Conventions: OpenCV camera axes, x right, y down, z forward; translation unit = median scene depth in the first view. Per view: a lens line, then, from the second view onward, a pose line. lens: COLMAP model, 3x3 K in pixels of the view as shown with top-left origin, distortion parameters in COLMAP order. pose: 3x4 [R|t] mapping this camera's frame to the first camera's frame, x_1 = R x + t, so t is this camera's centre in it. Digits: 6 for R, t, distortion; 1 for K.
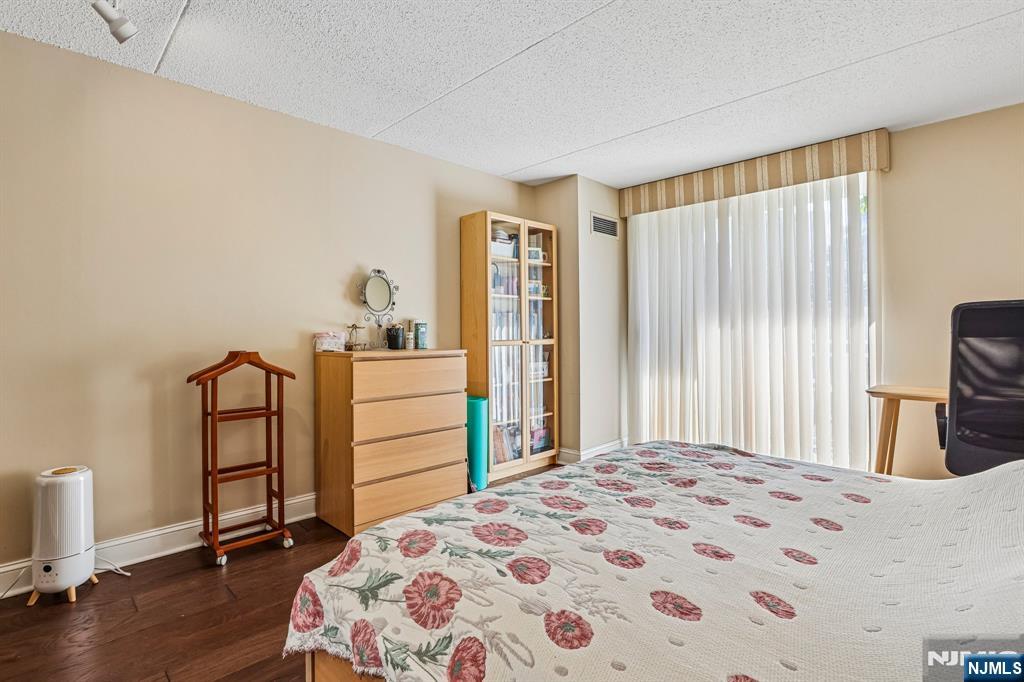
lens RADIAL K [[486.4, 0, 506.8], [0, 486.4, 339.3], [0, 0, 1]] dist [-0.053211, 0.021585]
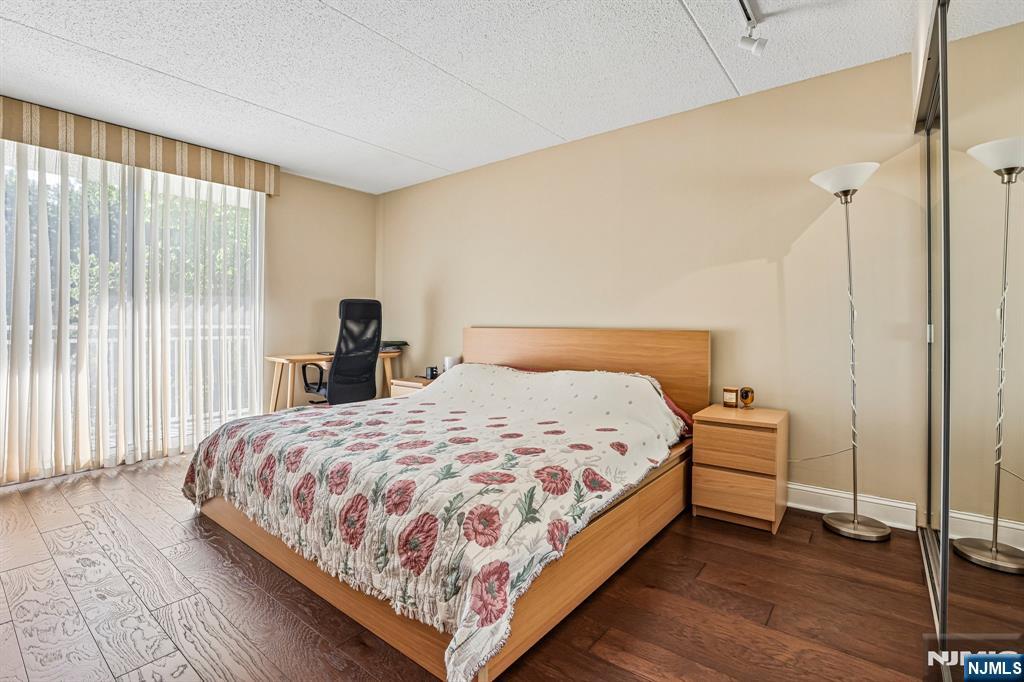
lens RADIAL K [[470.8, 0, 509.4], [0, 470.8, 326.7], [0, 0, 1]] dist [-0.056795, -0.000111]
pose [[-0.113045, -0.000010, 0.993590, -1.361978], [0.005754, 0.999983, 0.000665, 0.045626], [-0.993573, 0.005792, -0.113043, 1.100062]]
